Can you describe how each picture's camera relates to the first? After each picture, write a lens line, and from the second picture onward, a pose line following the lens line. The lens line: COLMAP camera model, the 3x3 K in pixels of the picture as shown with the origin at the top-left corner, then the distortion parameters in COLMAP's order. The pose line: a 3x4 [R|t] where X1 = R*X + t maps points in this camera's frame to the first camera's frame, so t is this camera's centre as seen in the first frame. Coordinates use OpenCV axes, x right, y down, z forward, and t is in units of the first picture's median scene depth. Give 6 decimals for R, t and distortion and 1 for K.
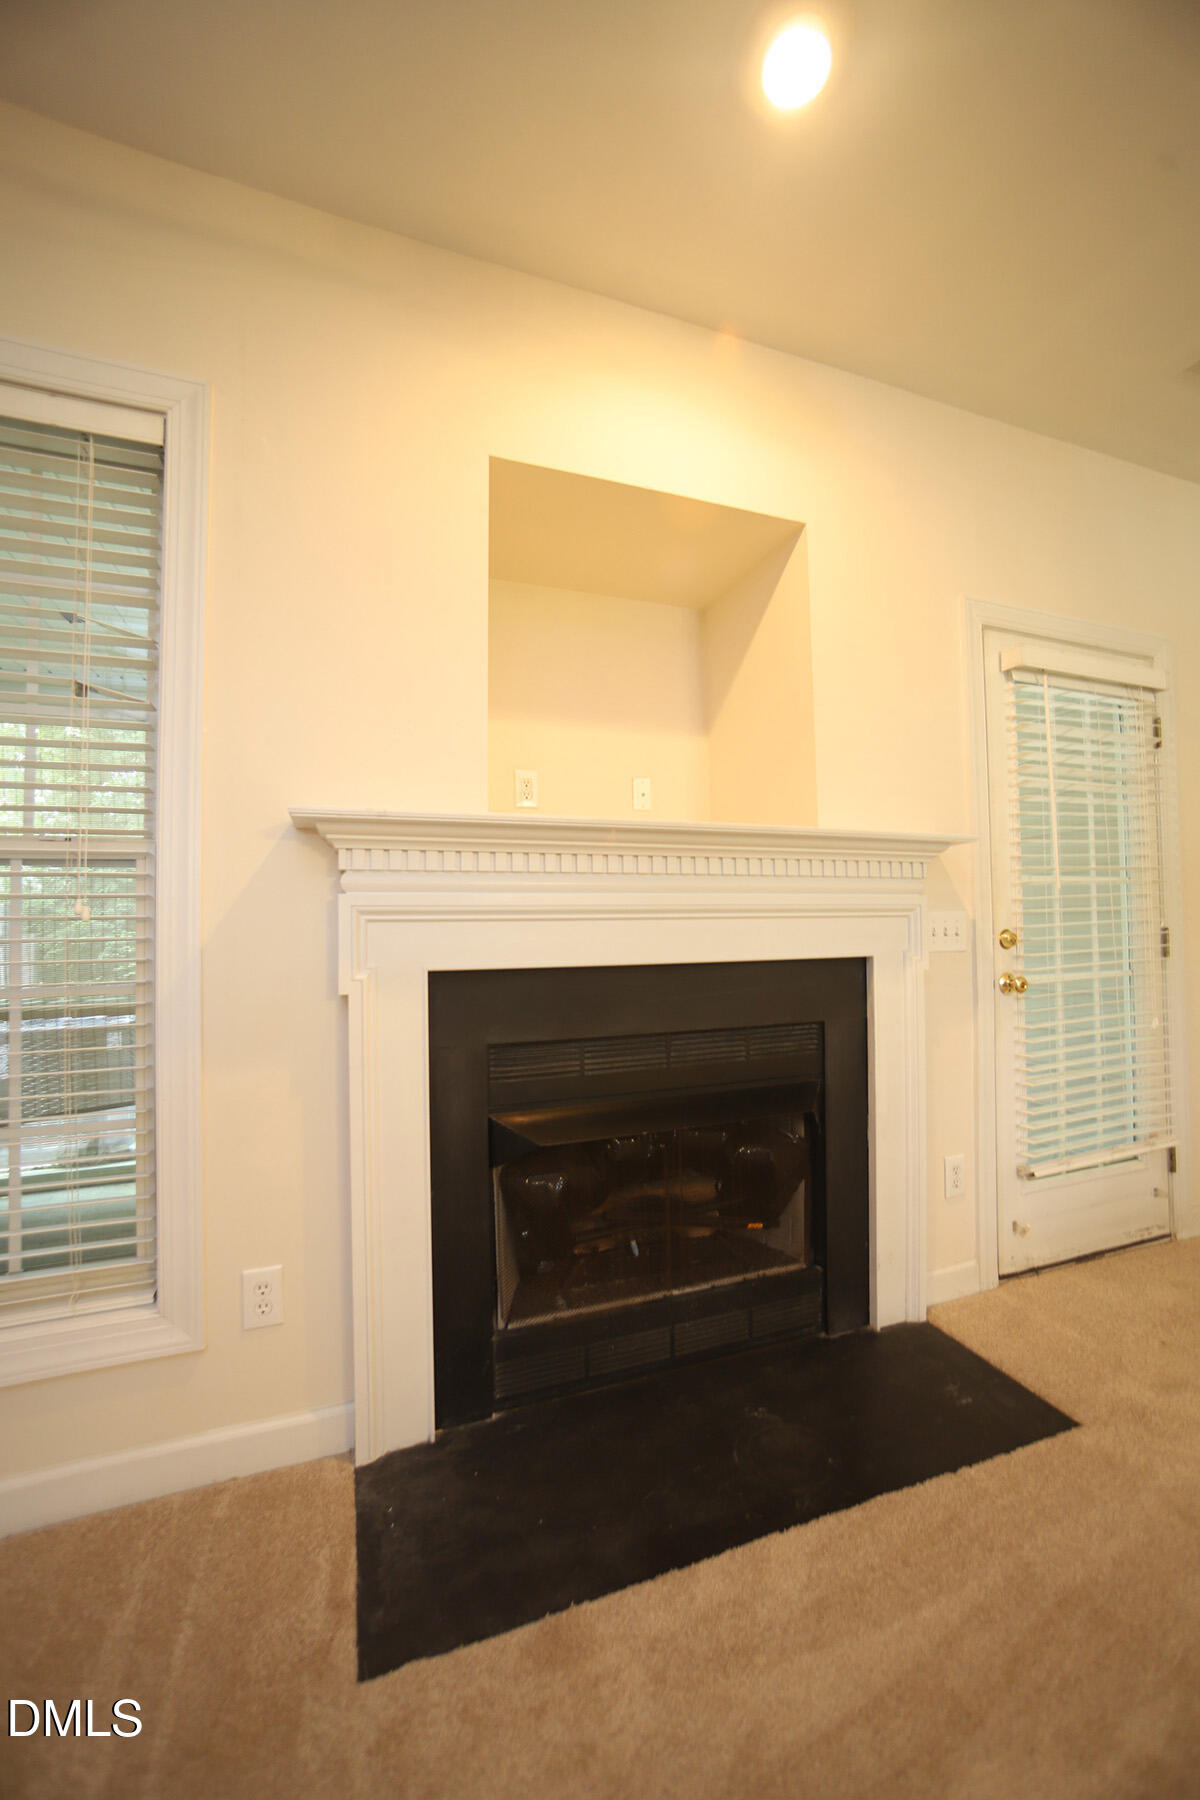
lens RADIAL K [[697.0, 0, 600.0], [0, 697.0, 900.0], [0, 0, 1]] dist [-0.028175, 0.000099]
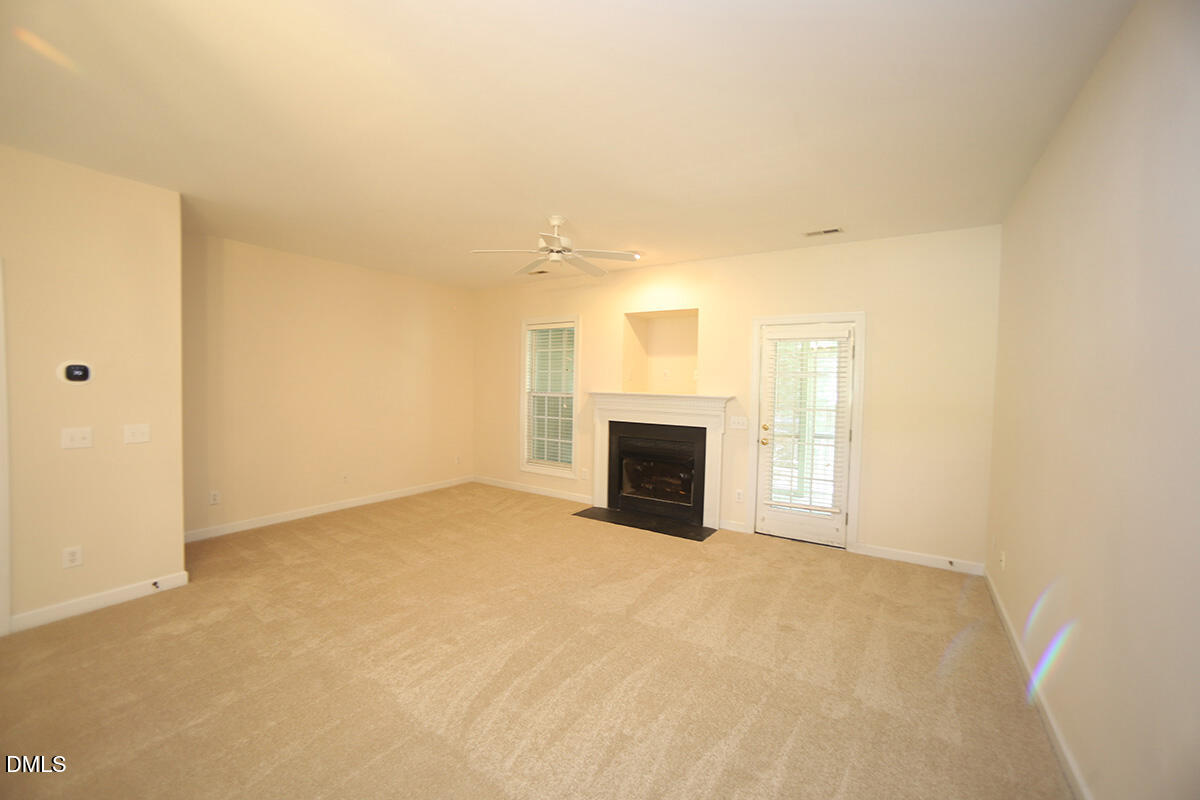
lens RADIAL K [[464.7, 0, 620.3], [0, 464.7, 398.6], [0, 0, 1]] dist [-0.028175, 0.000099]
pose [[0.633981, 0.046712, -0.771937, 2.033879], [-0.003063, 0.998318, 0.057896, -0.216968], [0.773343, -0.034340, 0.633057, -0.932149]]
